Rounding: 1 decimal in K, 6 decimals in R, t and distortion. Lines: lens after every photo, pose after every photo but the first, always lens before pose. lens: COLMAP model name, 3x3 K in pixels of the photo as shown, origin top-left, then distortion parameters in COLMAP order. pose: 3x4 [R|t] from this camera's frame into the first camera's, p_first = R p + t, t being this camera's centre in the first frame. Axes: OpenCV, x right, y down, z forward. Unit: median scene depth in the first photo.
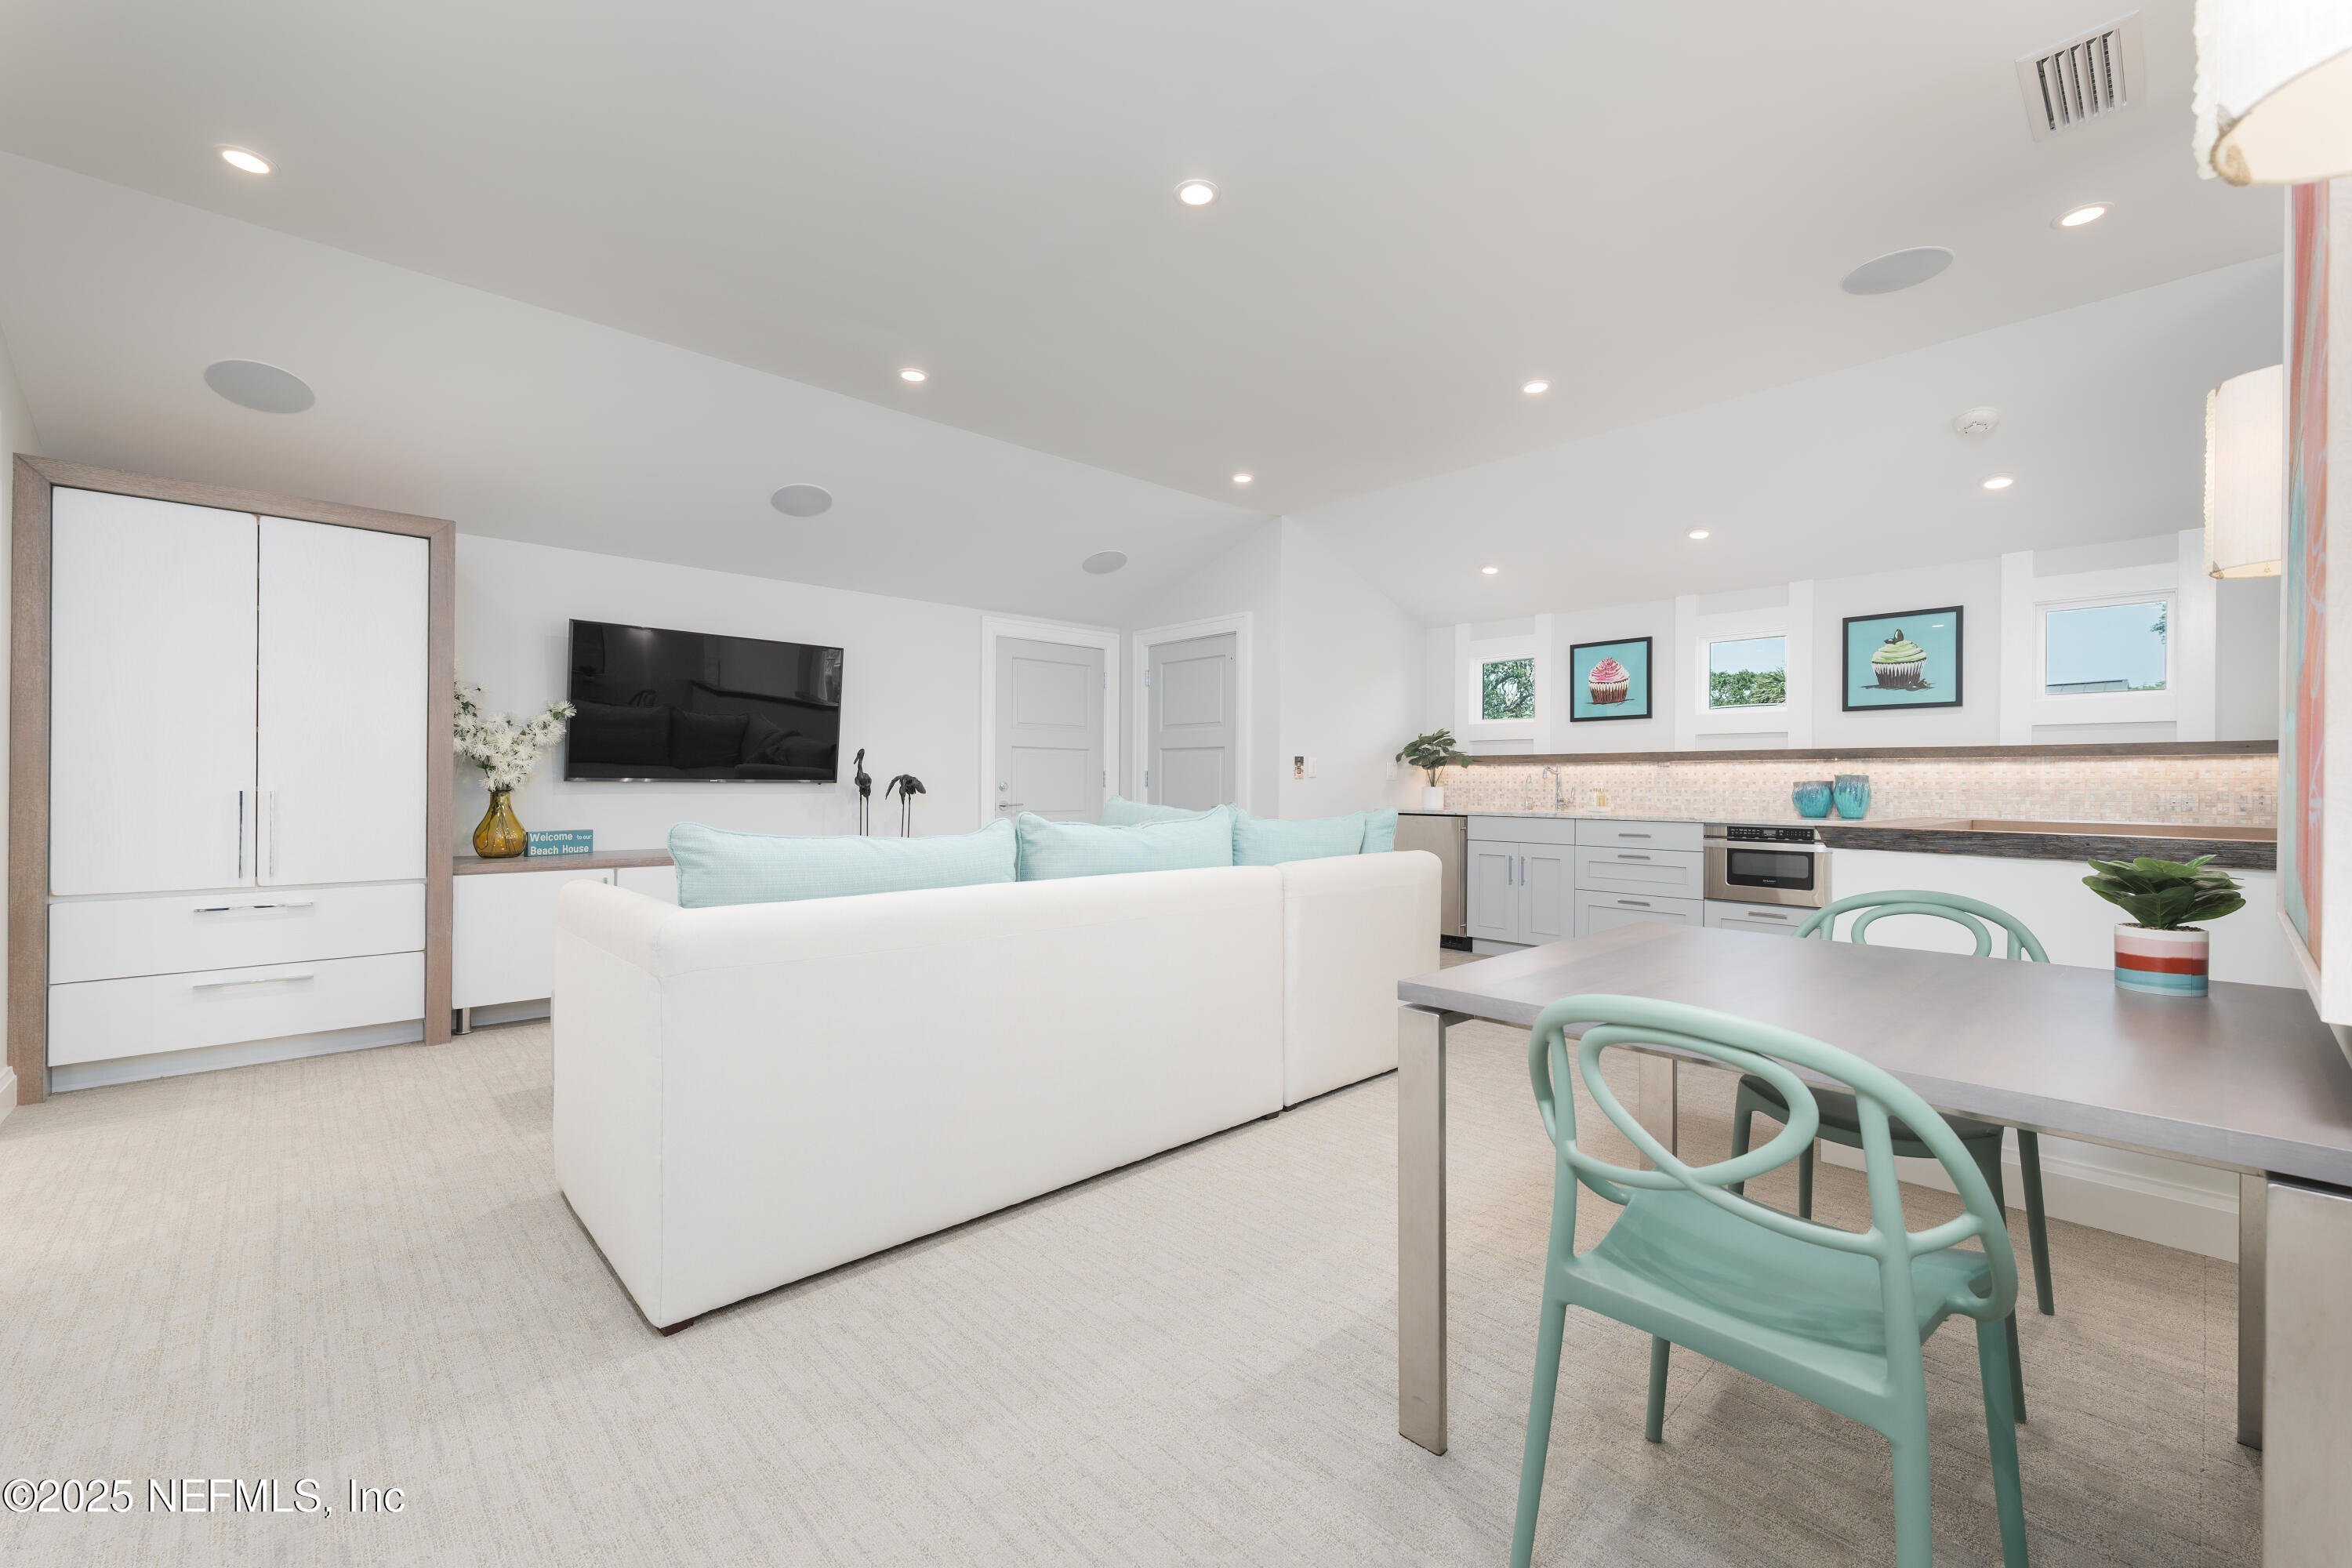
lens RADIAL K [[953.3, 0, 1171.6], [0, 953.3, 784.2], [0, 0, 1]] dist [0.000773, 0.000637]
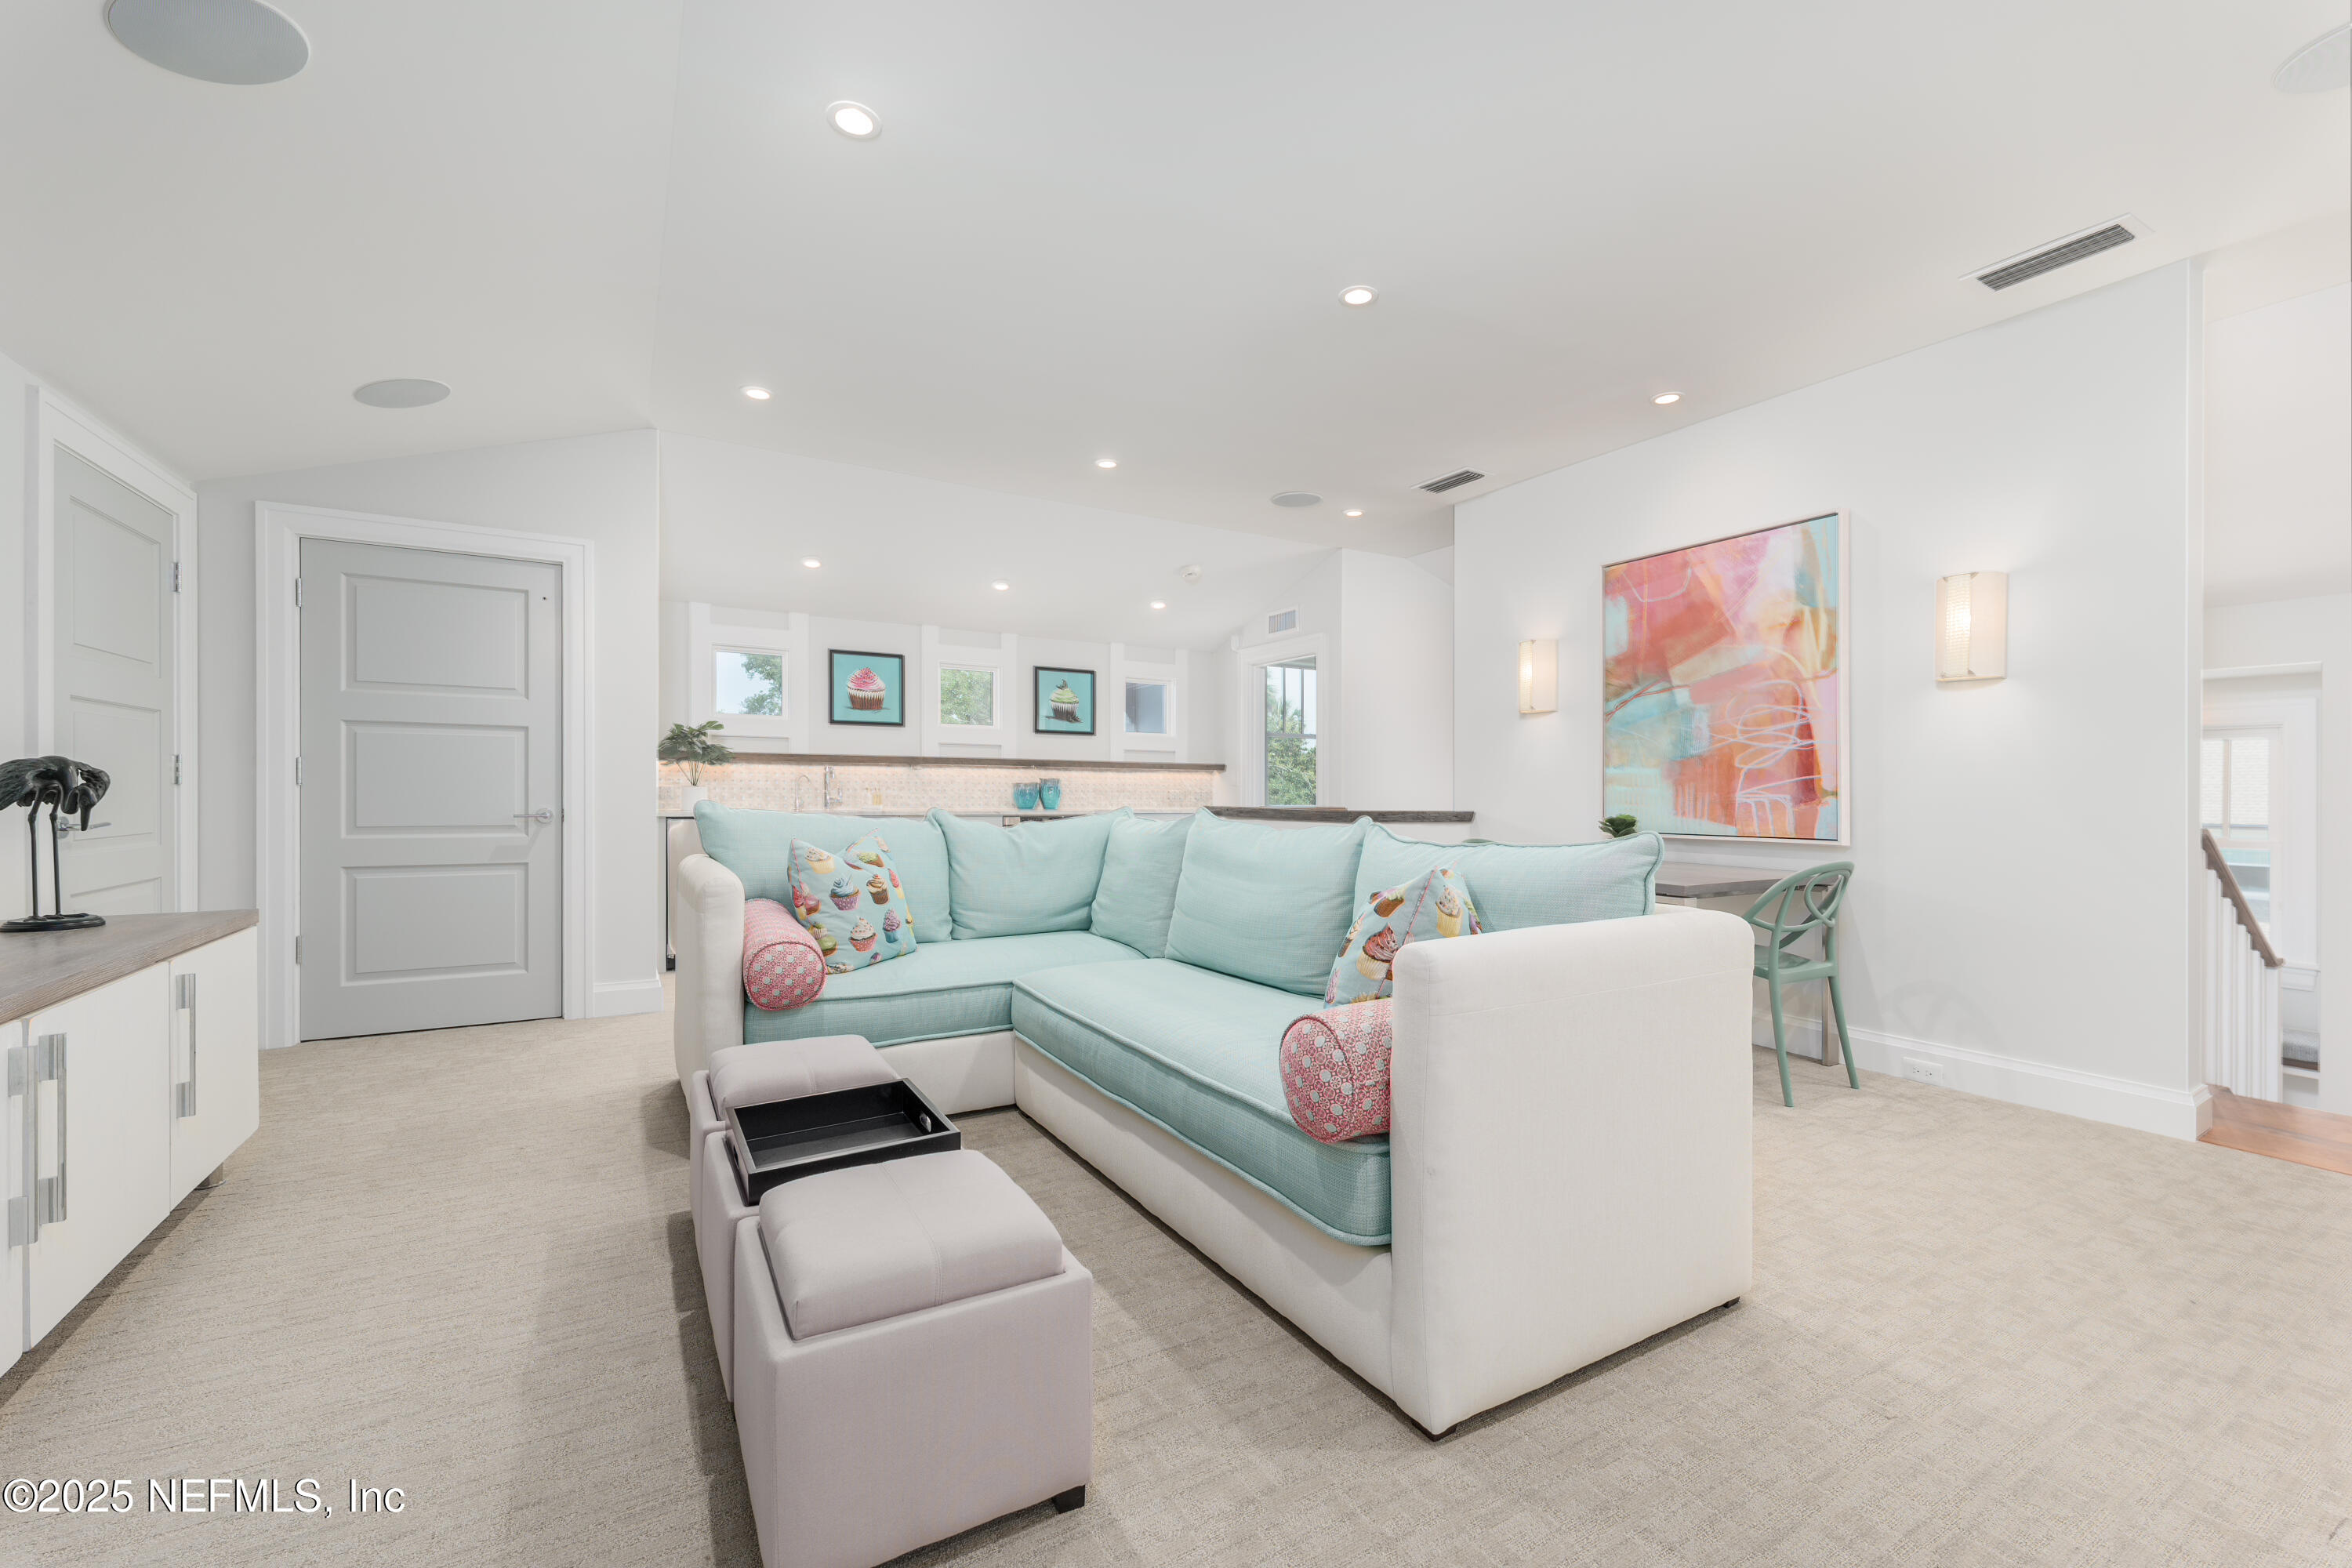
lens RADIAL K [[953.3, 0, 1171.6], [0, 953.3, 784.2], [0, 0, 1]] dist [0.000773, 0.000637]
pose [[0.221940, 0.003974, 0.975052, -0.537199], [-0.005718, 0.999980, -0.002774, 0.001445], [-0.975044, -0.004960, 0.221958, 0.429325]]
